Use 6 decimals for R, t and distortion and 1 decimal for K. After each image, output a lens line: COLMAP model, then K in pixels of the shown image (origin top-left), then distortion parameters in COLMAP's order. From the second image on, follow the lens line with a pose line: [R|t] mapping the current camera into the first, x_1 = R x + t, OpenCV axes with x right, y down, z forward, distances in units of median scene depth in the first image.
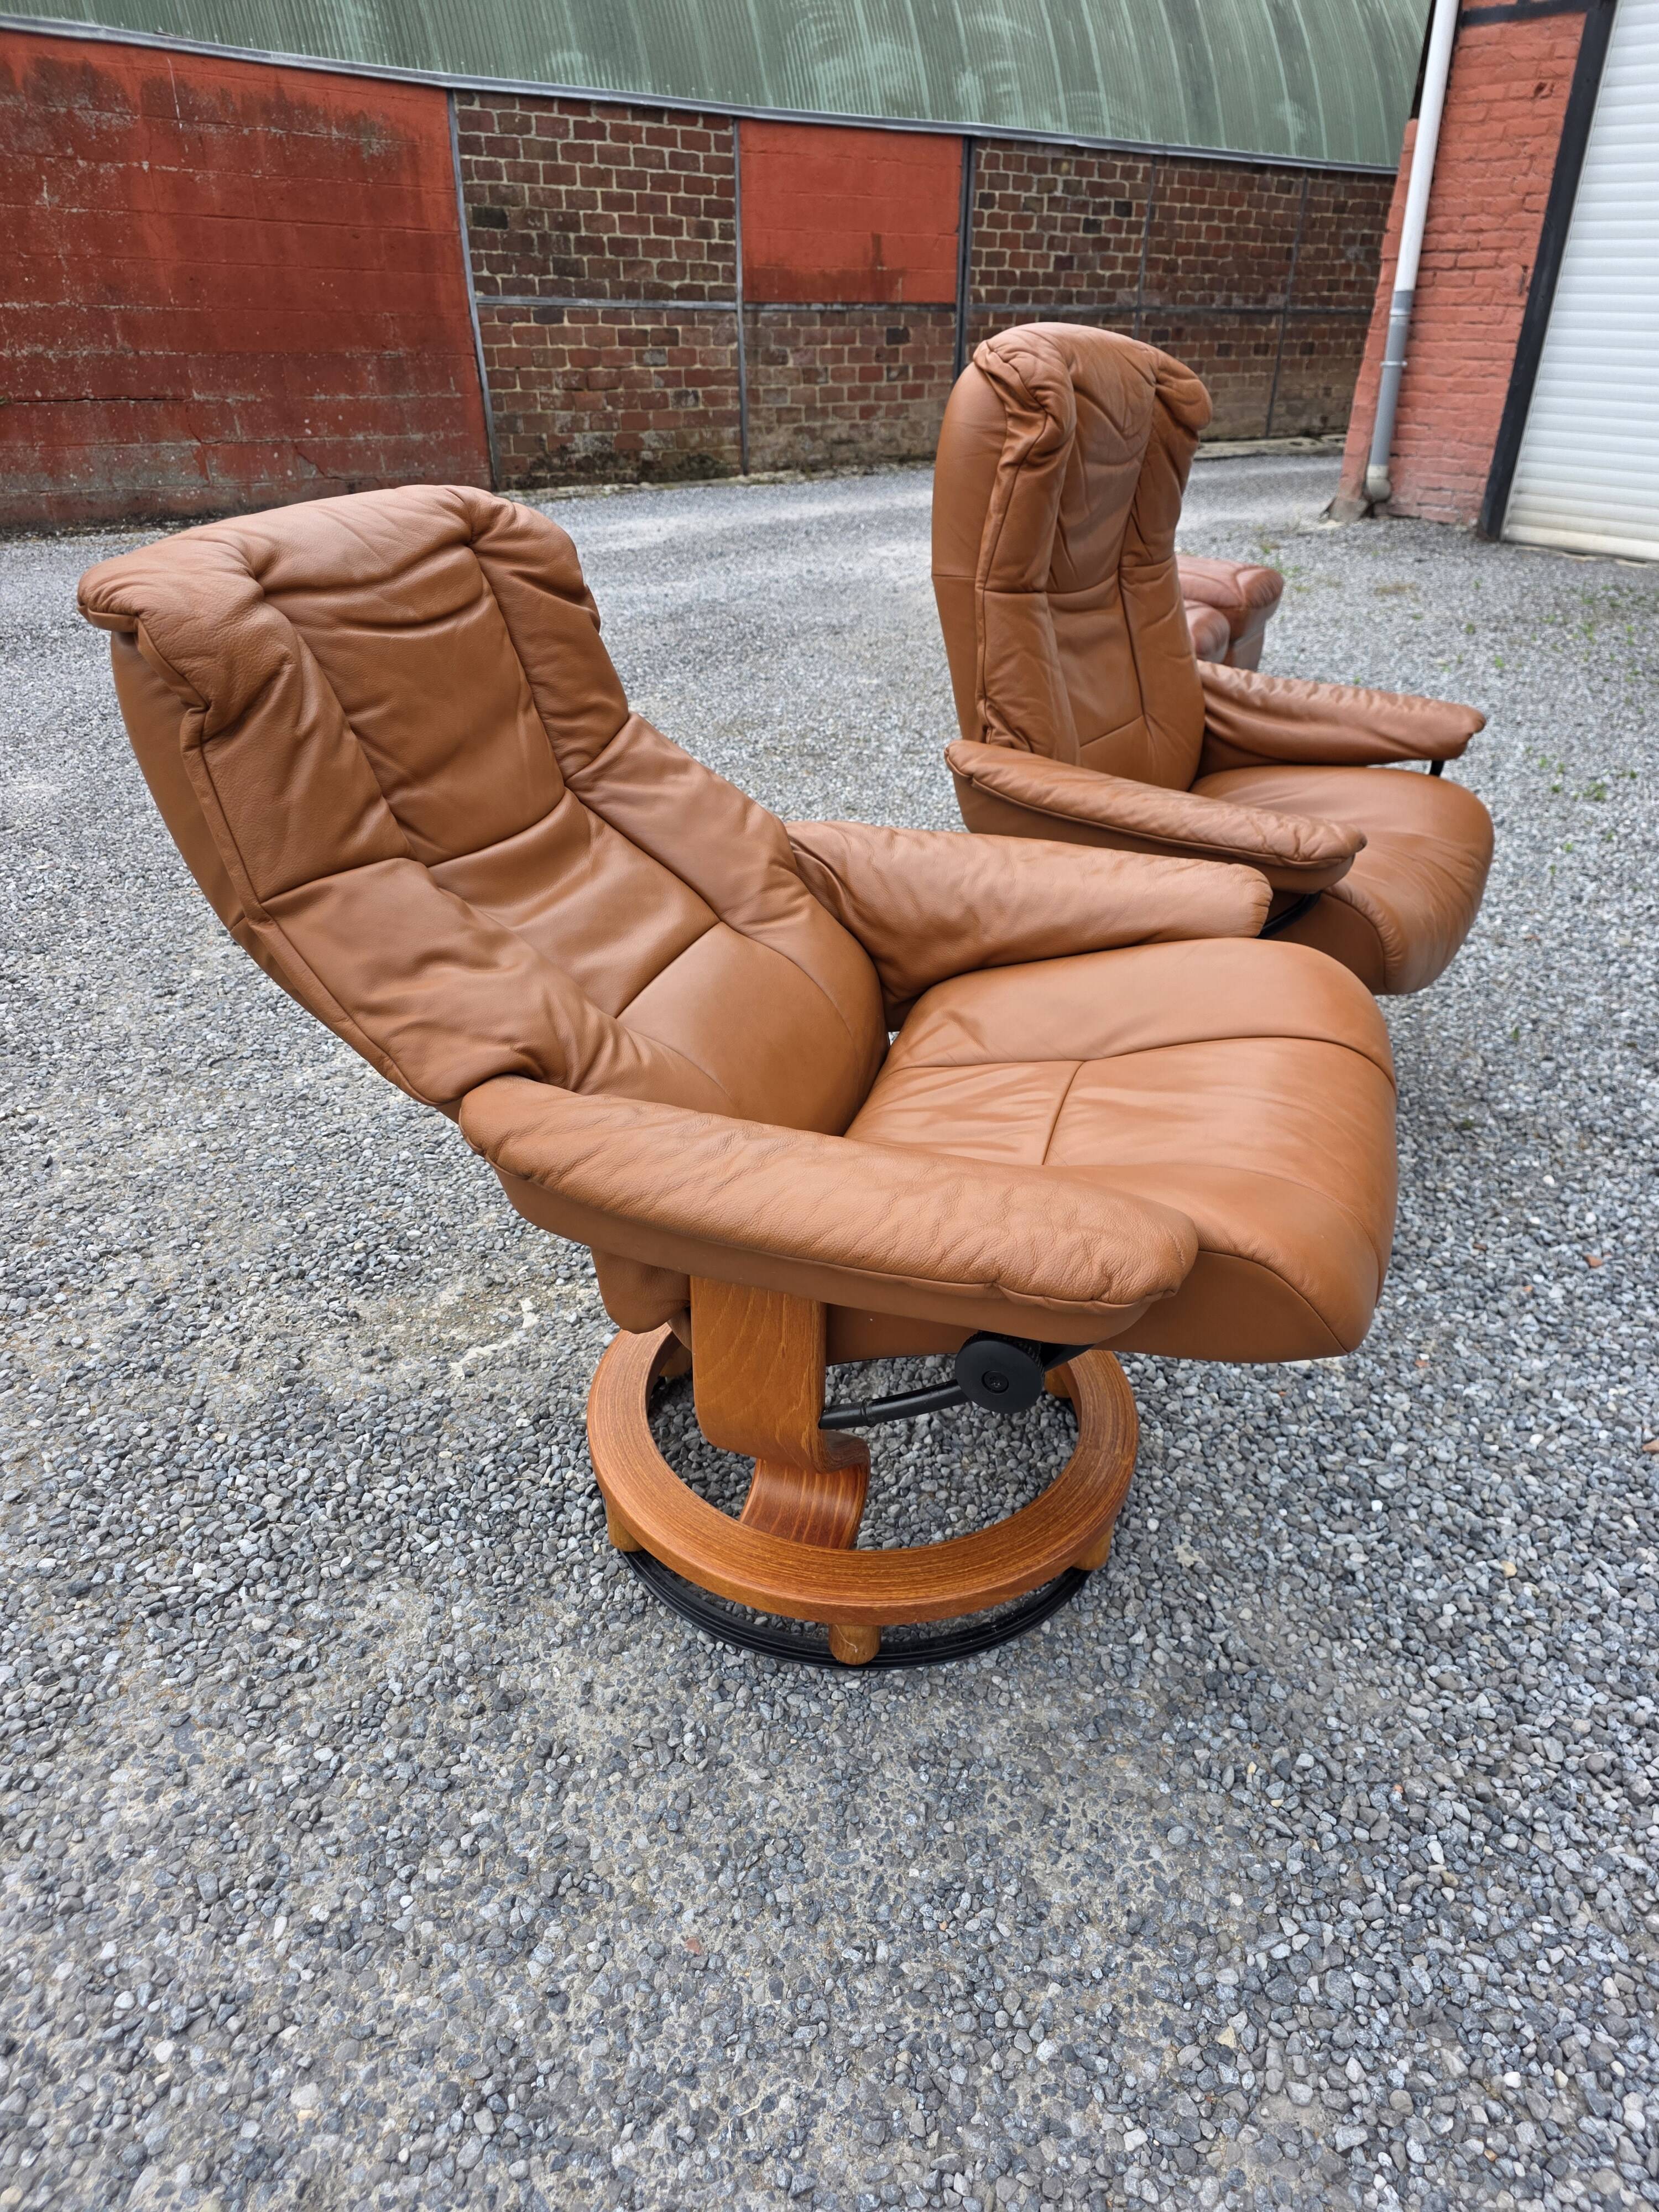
lens RADIAL K [[1506.6, 0, 866.9], [0, 1506.6, 1112.8], [0, 0, 1]] dist [0.033929, -0.025475]
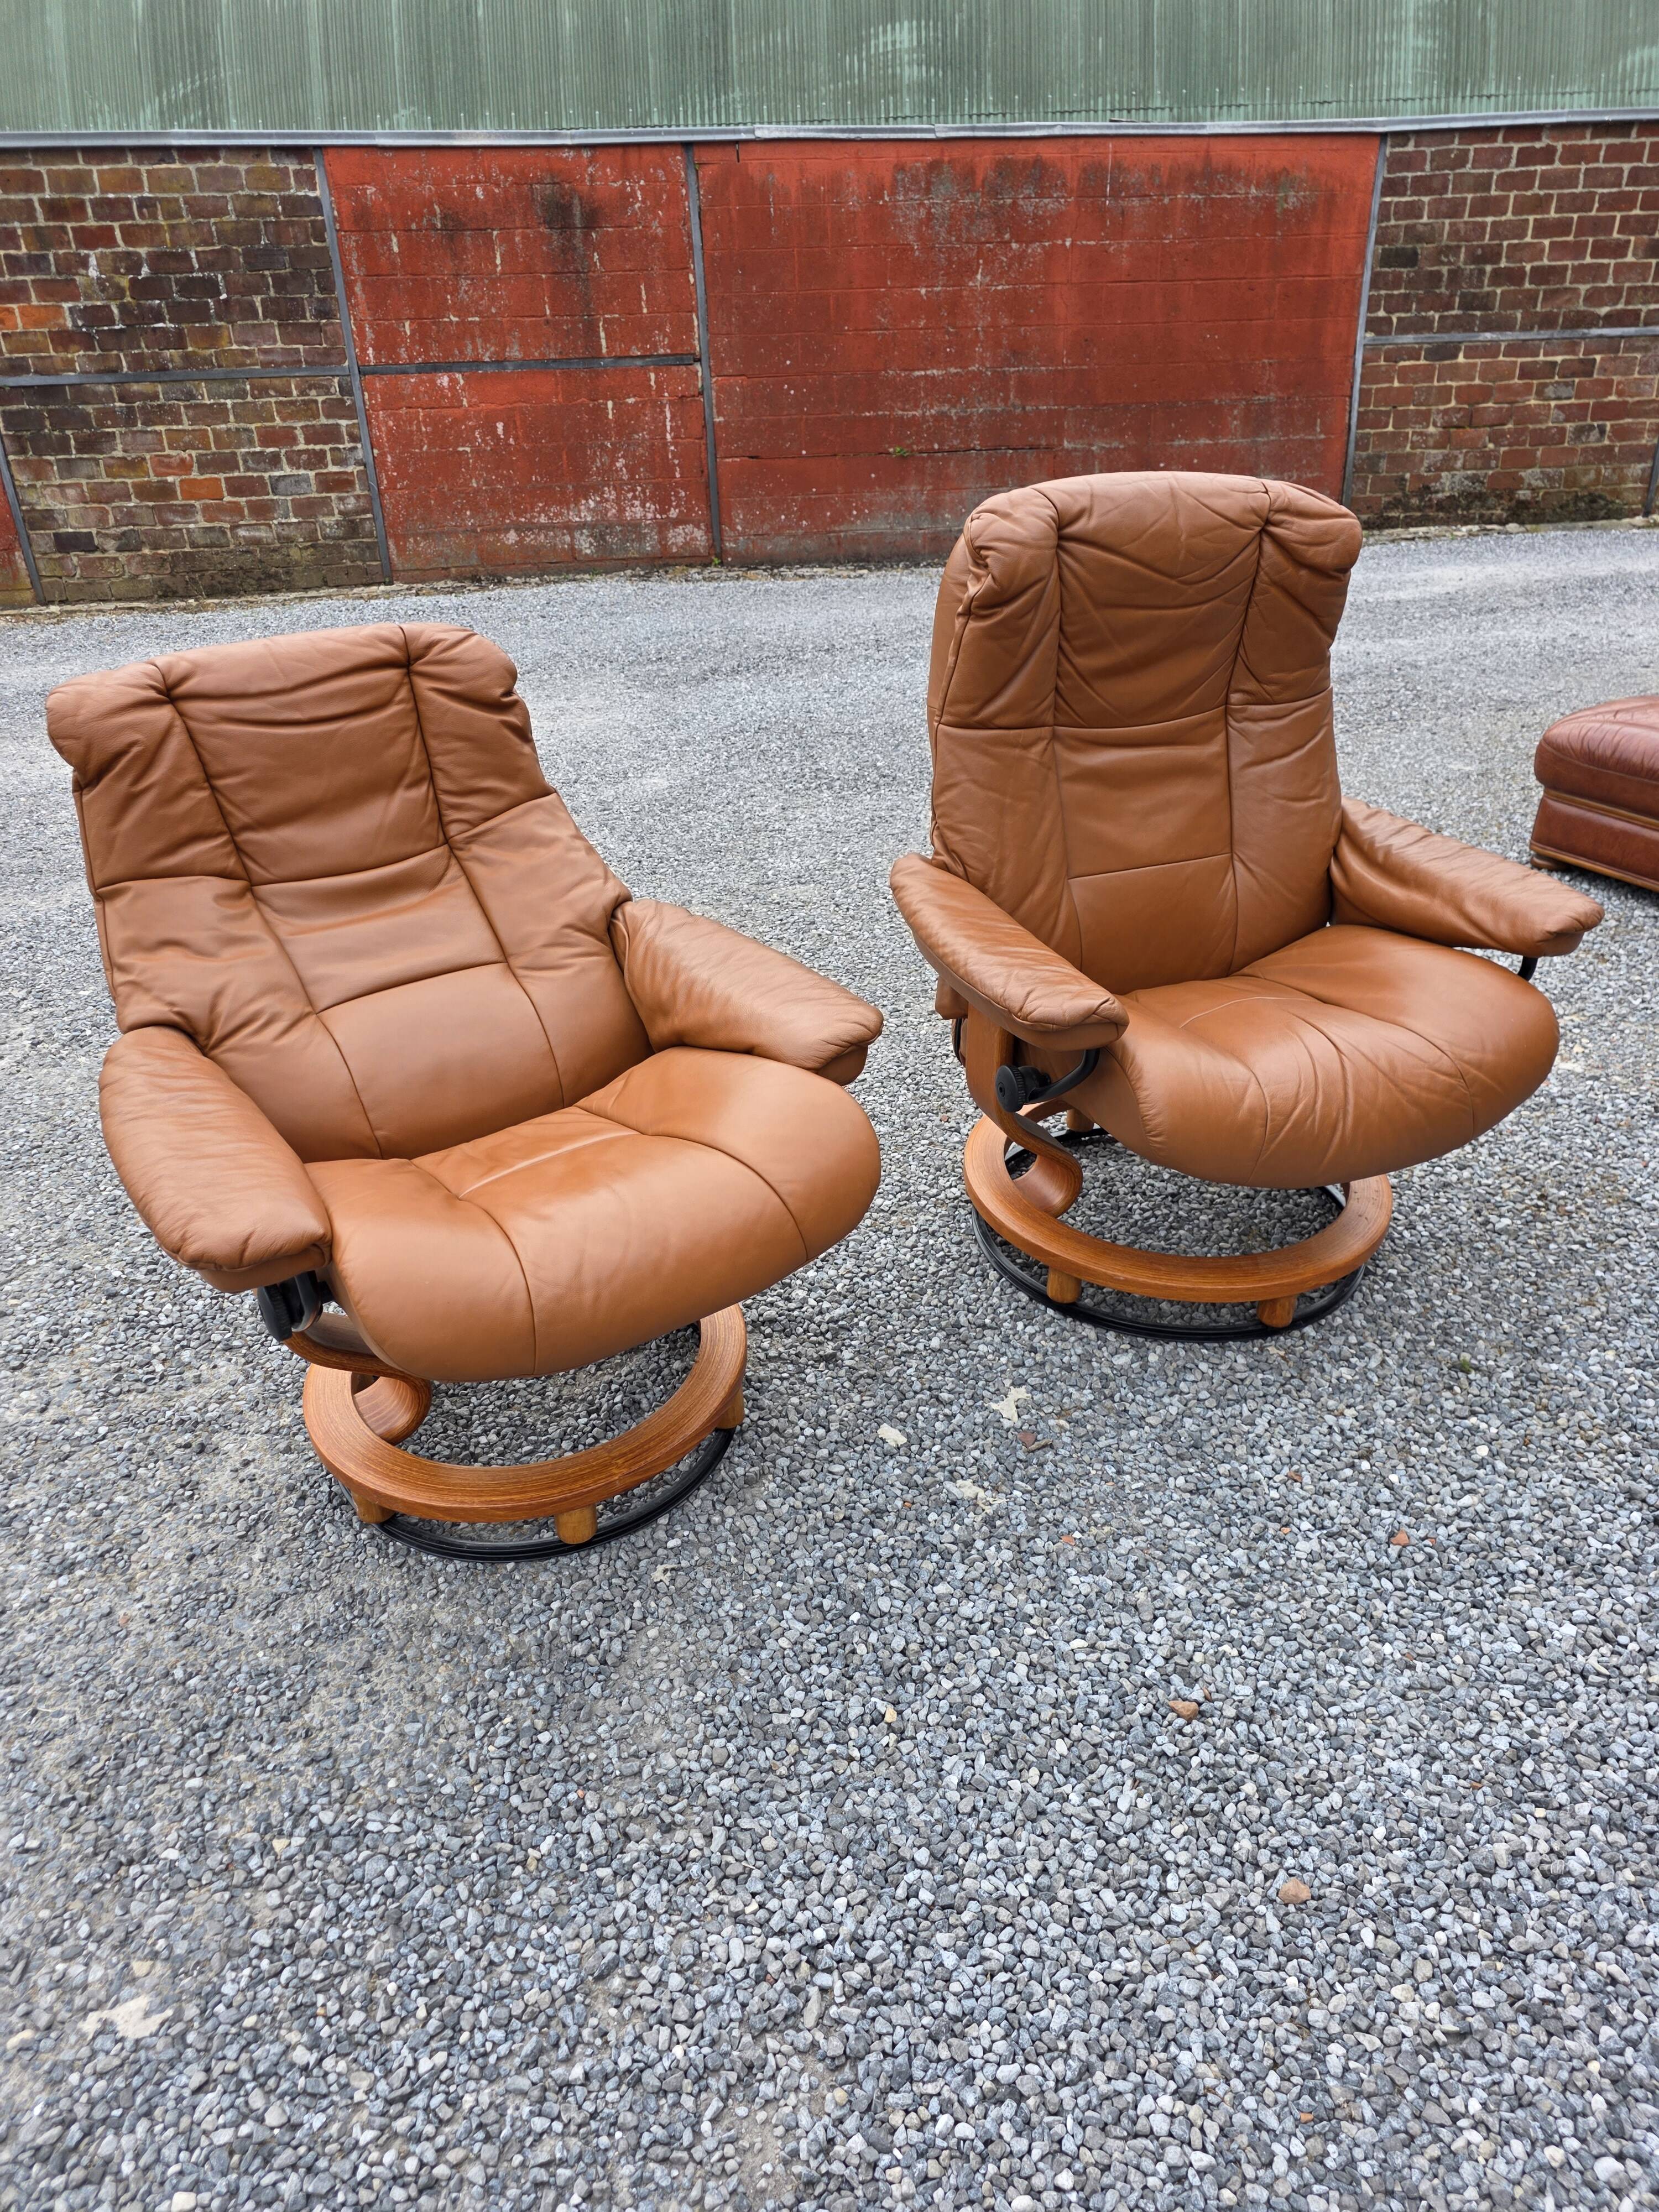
lens RADIAL K [[1506.6, 0, 831.7], [0, 1506.6, 1124.2], [0, 0, 1]] dist [0.033929, -0.025475]
pose [[0.788570, 0.250043, -0.561815, 0.184353], [-0.248965, 0.965193, 0.080121, -0.034550], [0.562293, 0.076692, 0.823374, 0.019703]]
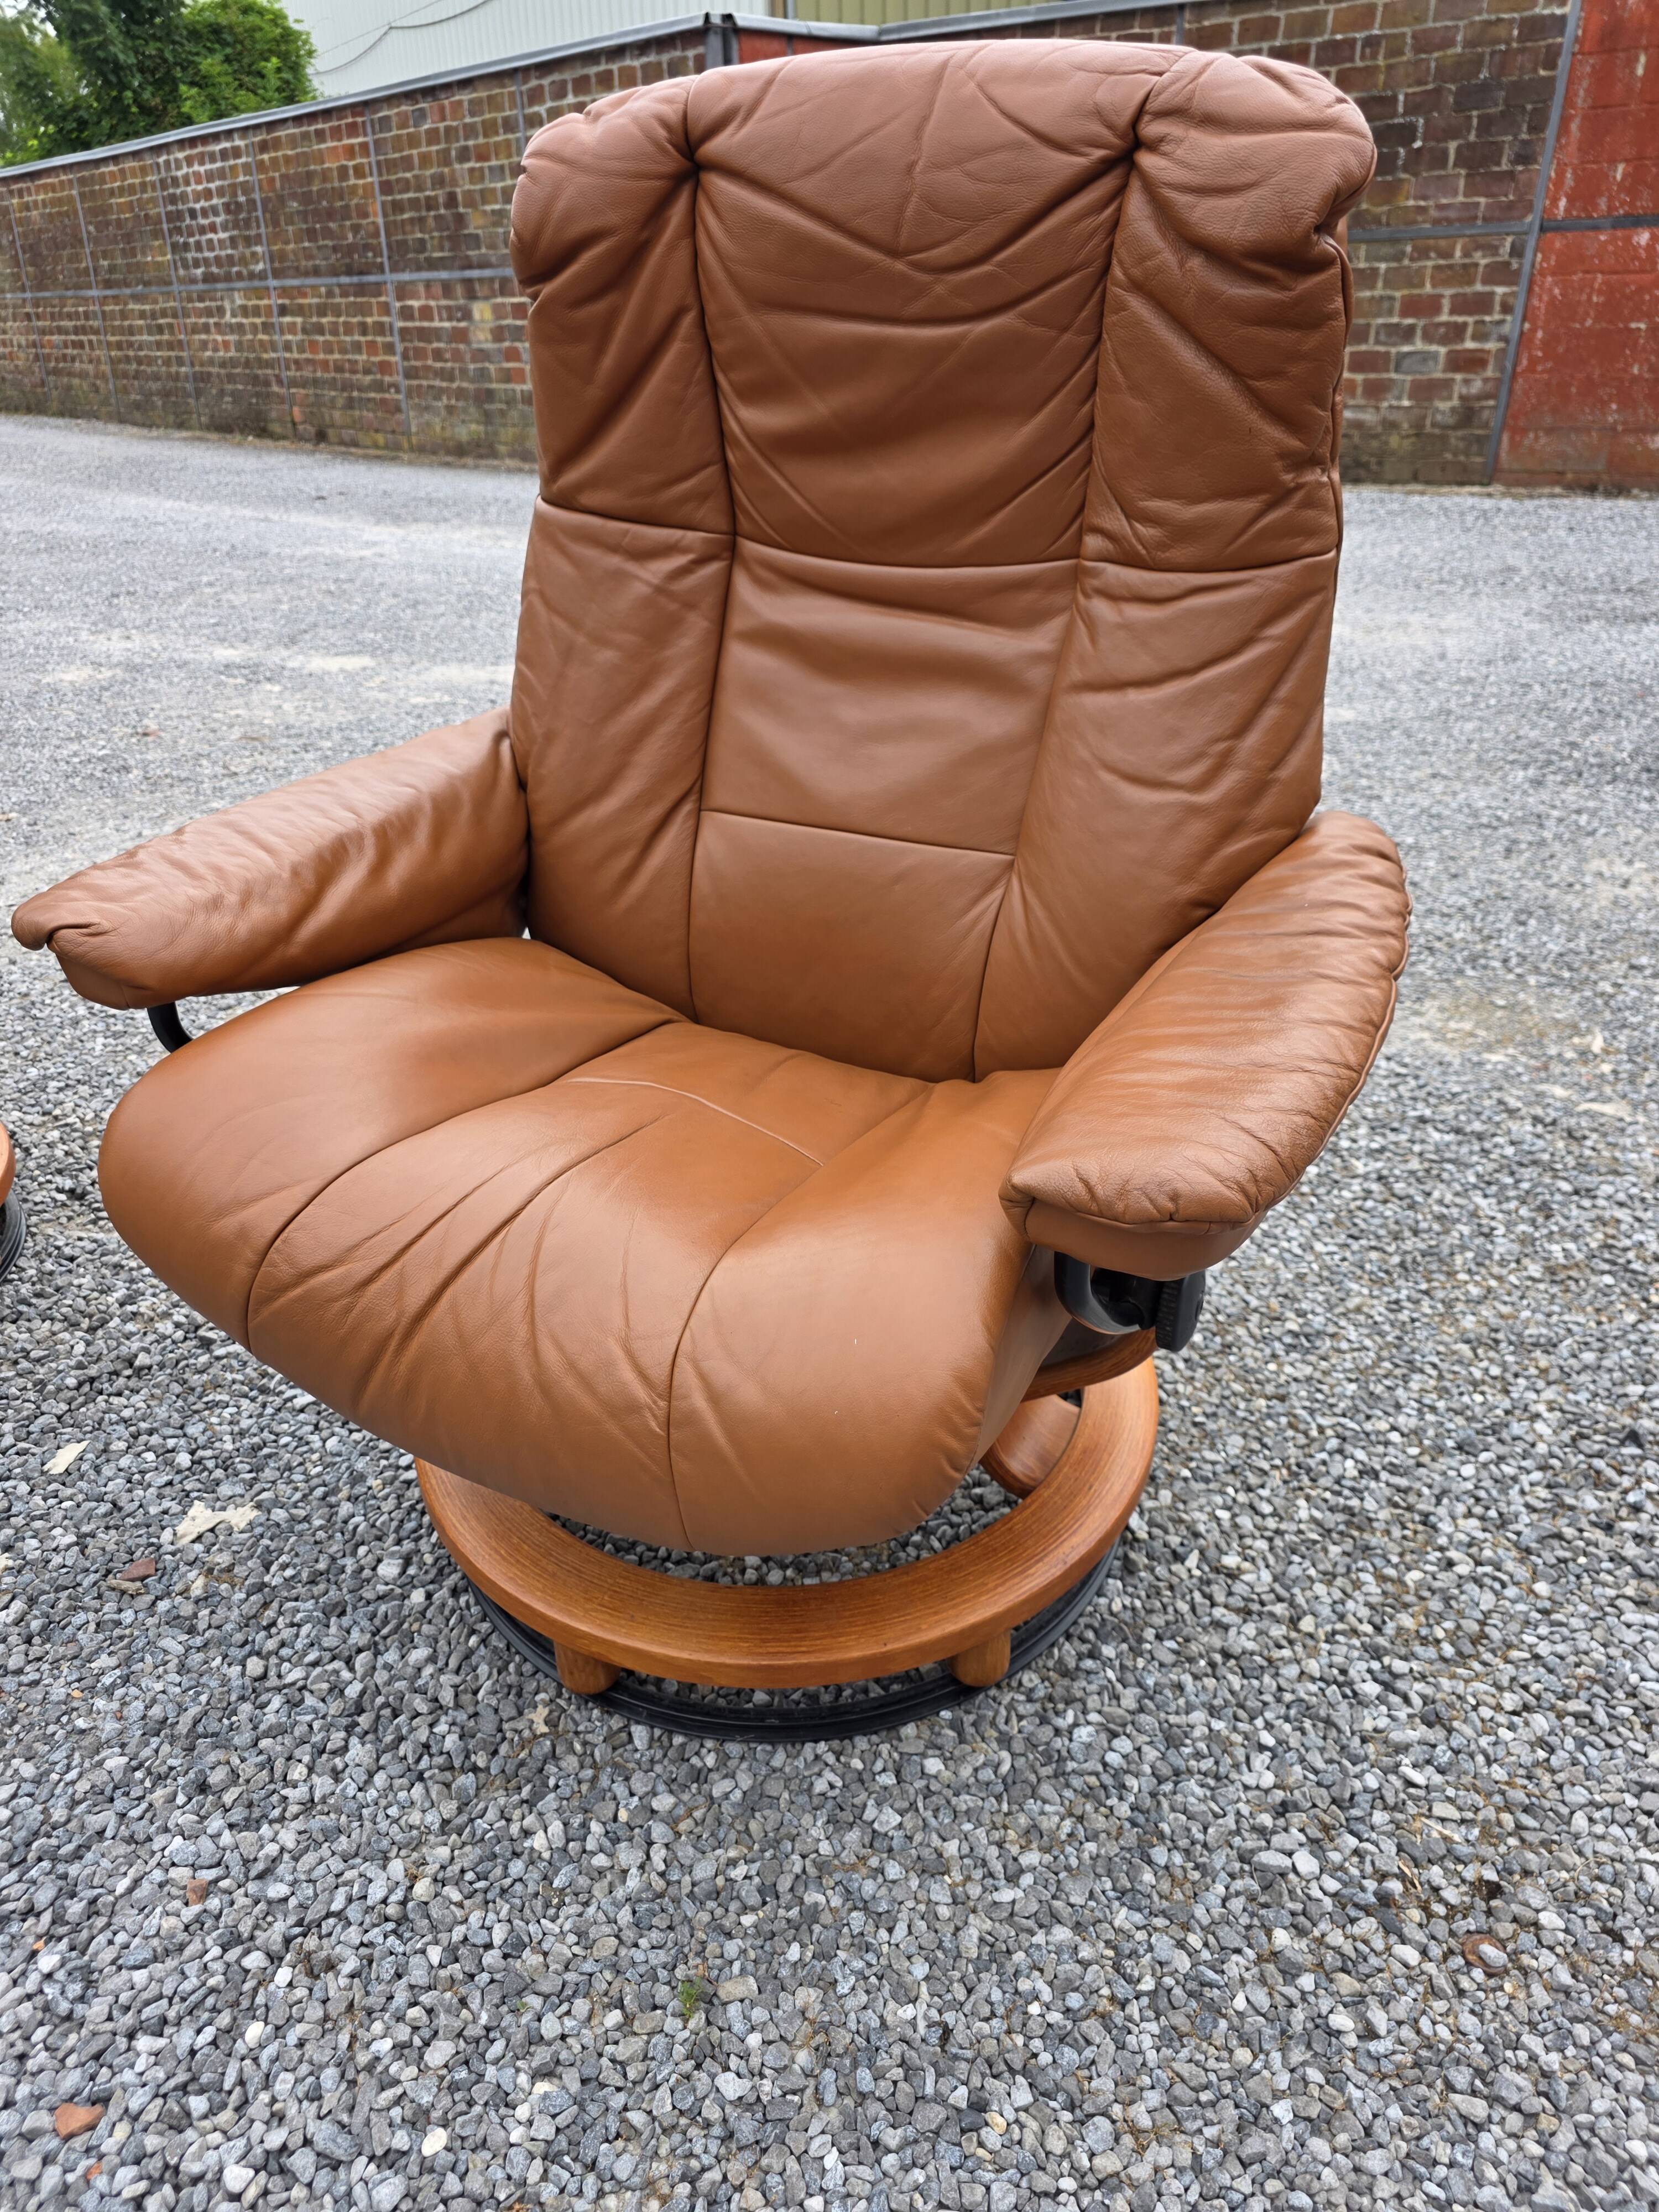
lens RADIAL K [[1506.6, 0, 824.3], [0, 1506.6, 1123.4], [0, 0, 1]] dist [0.033929, -0.025475]
pose [[0.046452, 0.459850, -0.886781, 0.212186], [-0.449157, 0.802552, 0.392644, -0.115677], [0.892245, 0.380064, 0.243825, 0.275917]]
